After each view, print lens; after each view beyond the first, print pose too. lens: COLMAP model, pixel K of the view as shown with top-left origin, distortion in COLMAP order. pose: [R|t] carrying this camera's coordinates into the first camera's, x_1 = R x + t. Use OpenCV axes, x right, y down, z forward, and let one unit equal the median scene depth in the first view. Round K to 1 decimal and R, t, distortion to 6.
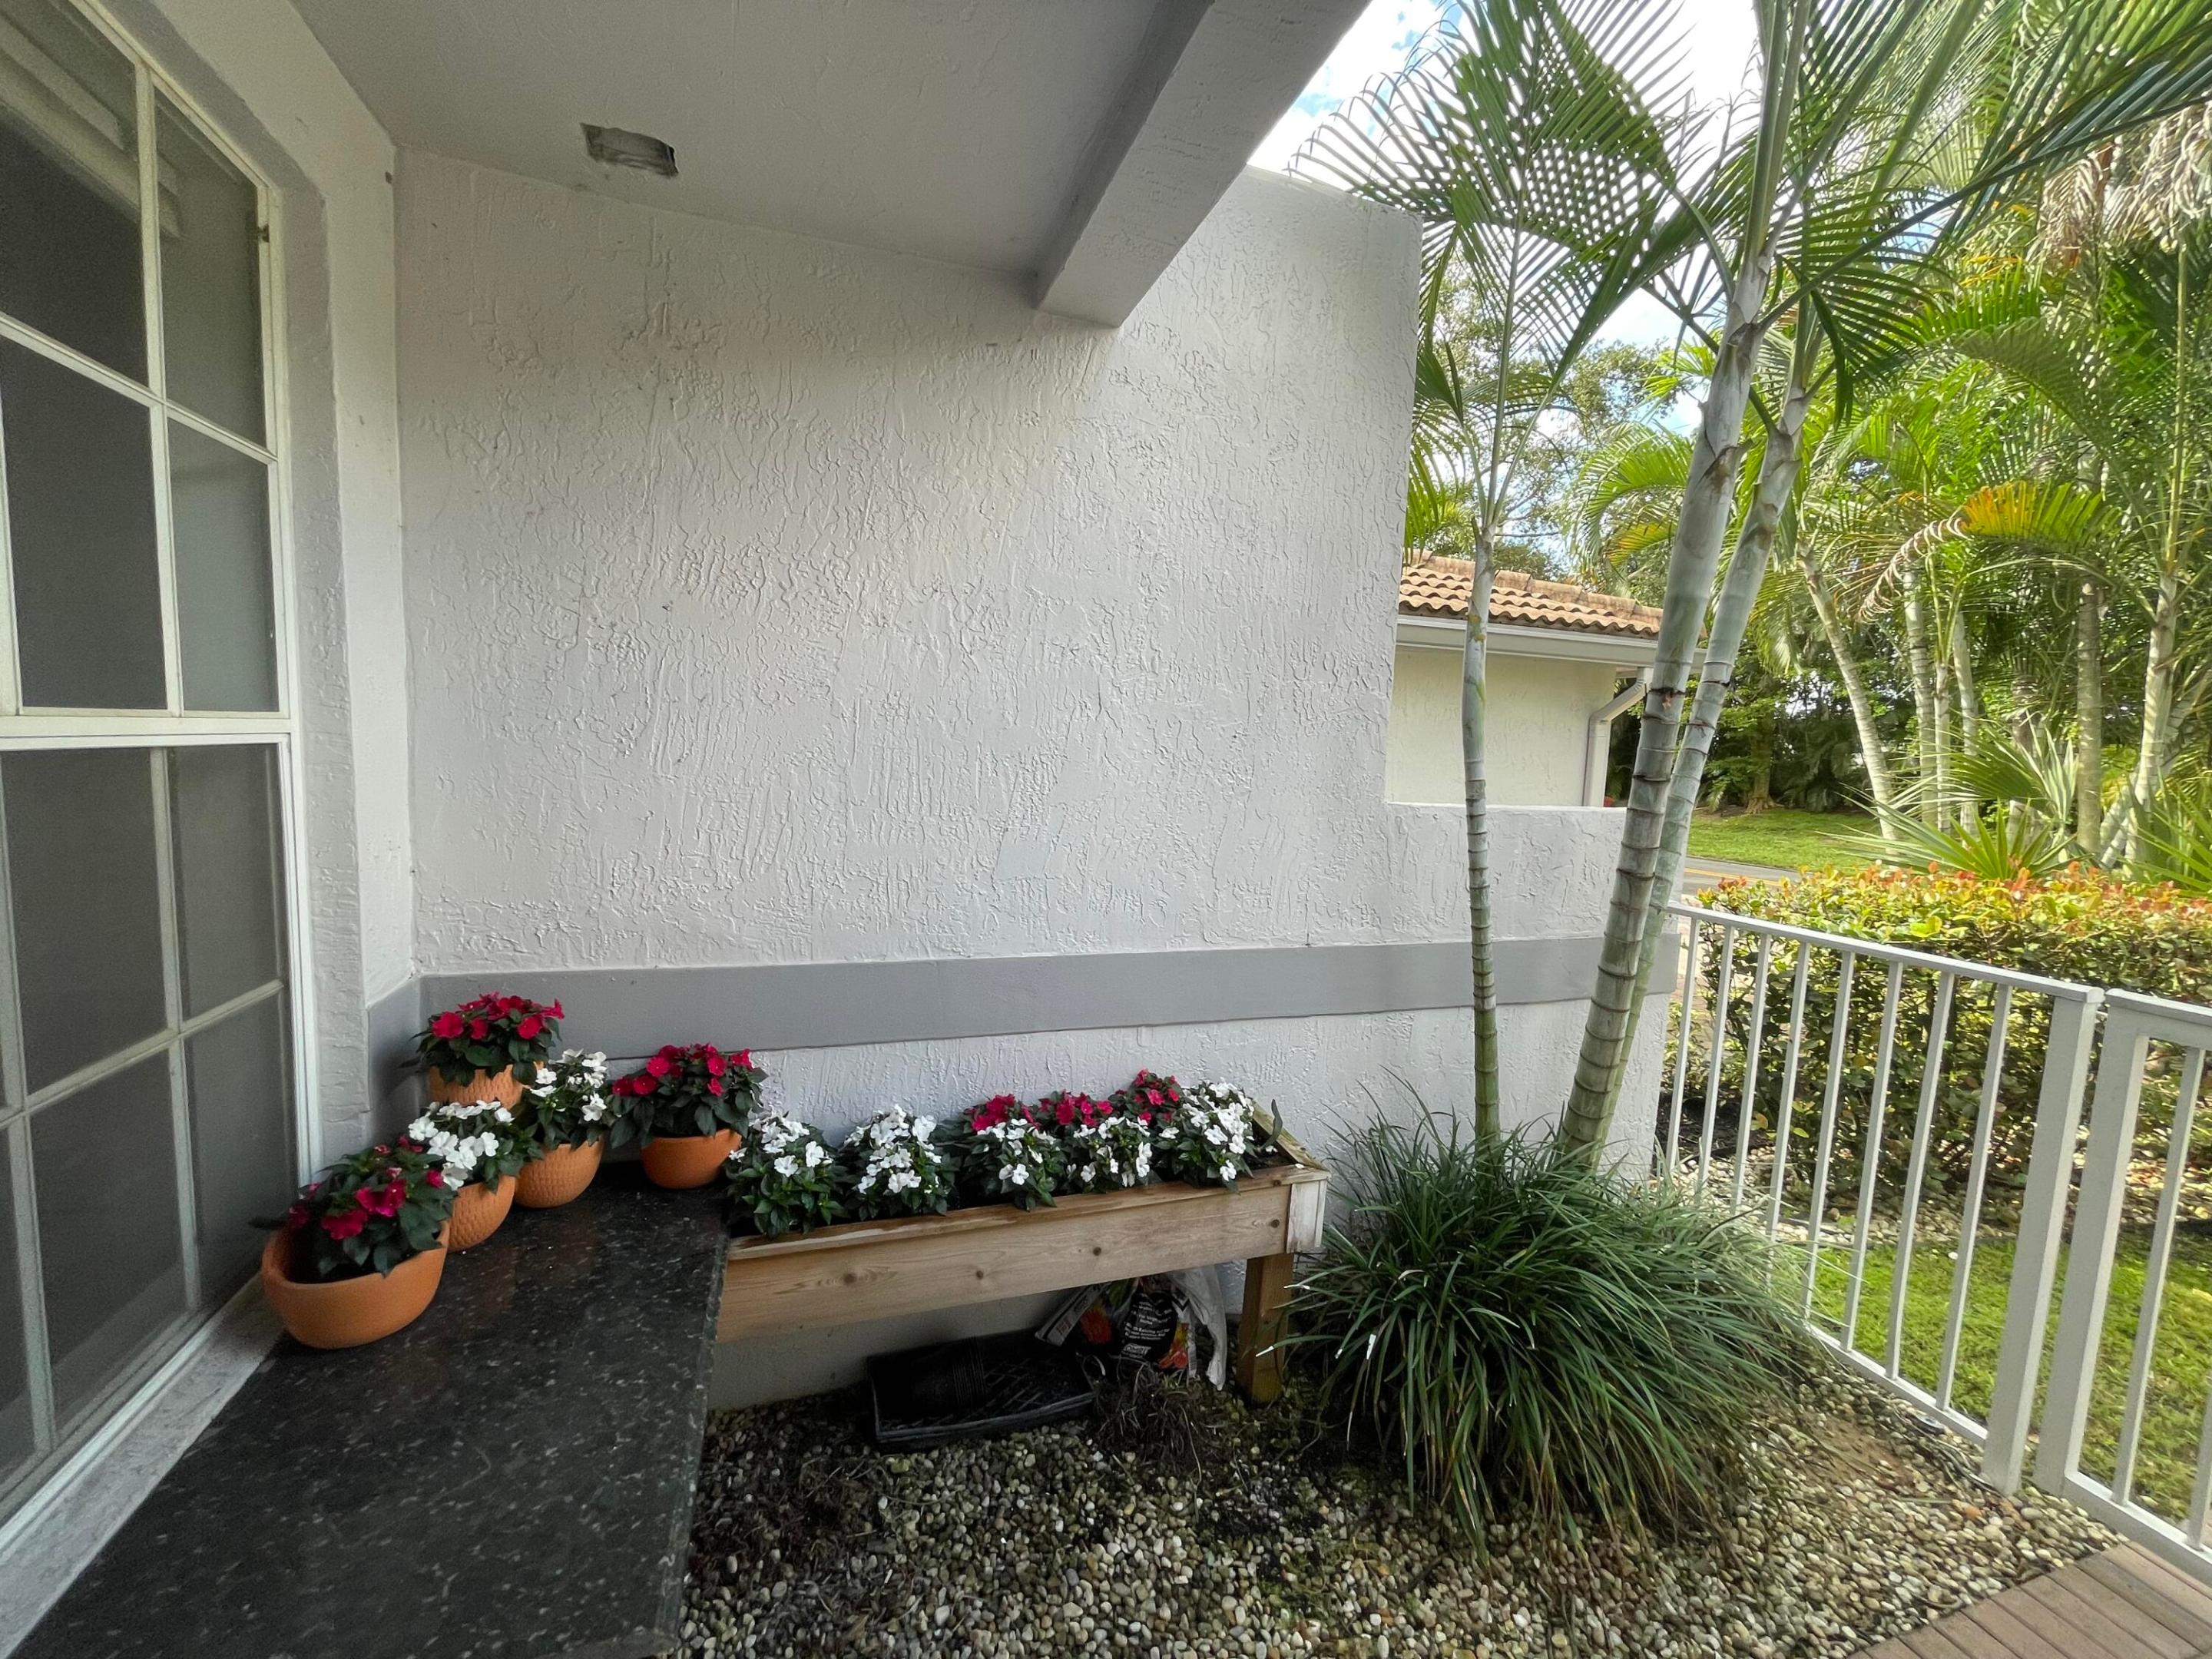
lens RADIAL K [[900.8, 0, 1106.0], [0, 900.8, 829.5], [0, 0, 1]] dist [-0.001175, -0.000683]
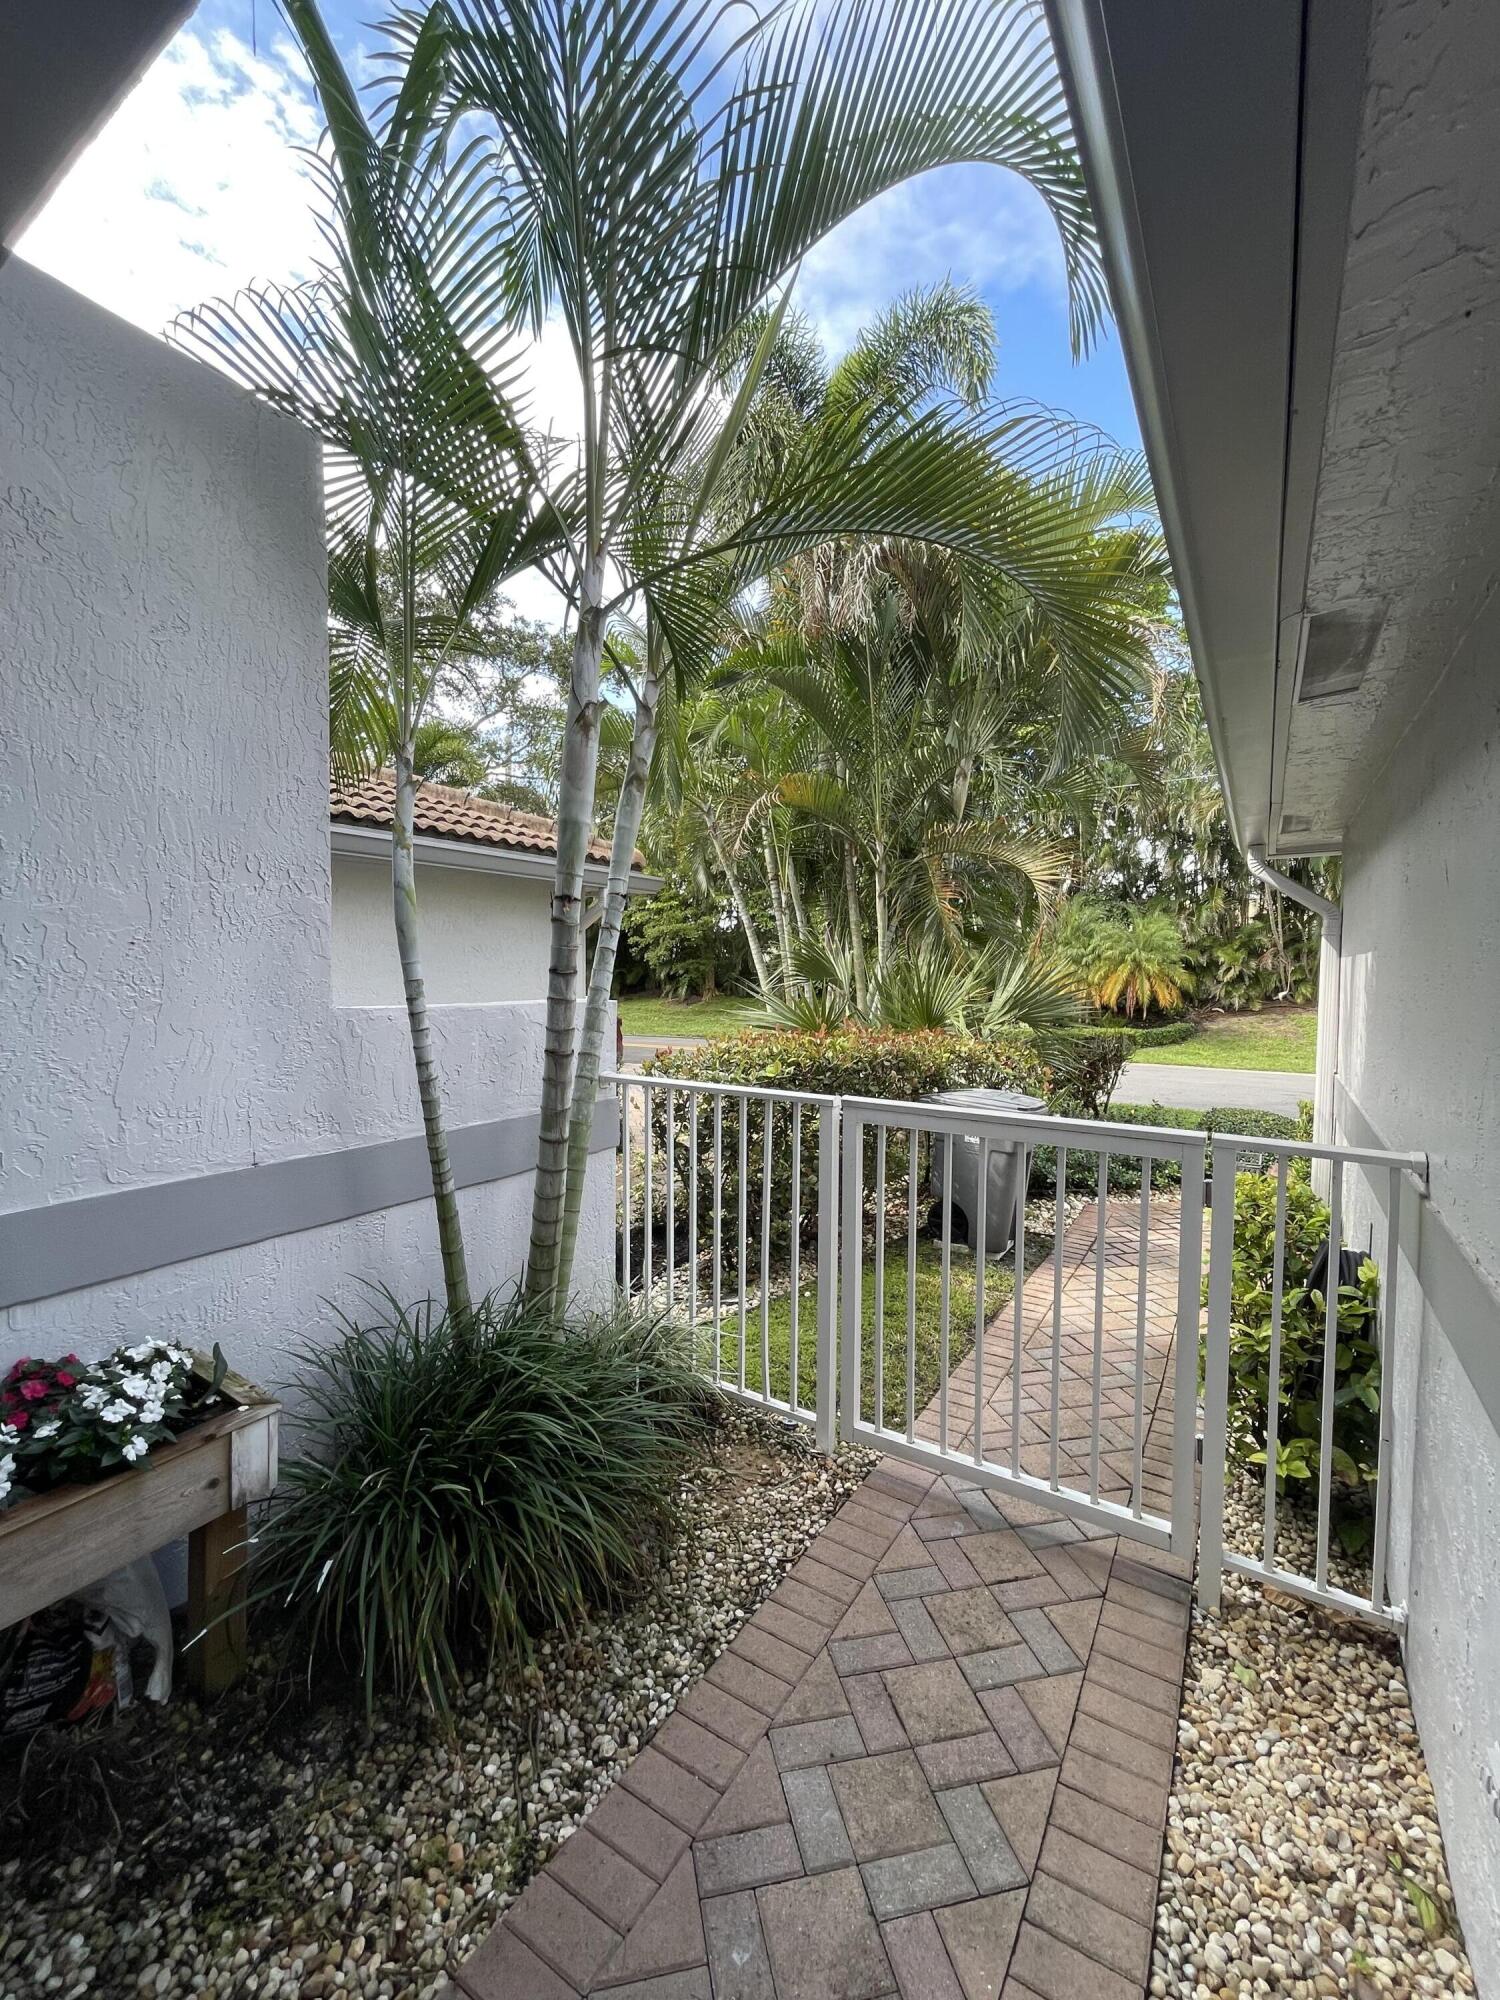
lens RADIAL K [[822.7, 0, 750.0], [0, 822.7, 1000.0], [0, 0, 1]] dist [-0.003639, 0.000453]
pose [[0.773216, -0.061291, 0.631174, 0.102290], [0.087053, 0.996154, -0.009911, 0.012523], [-0.628140, 0.062609, 0.775578, 0.005376]]
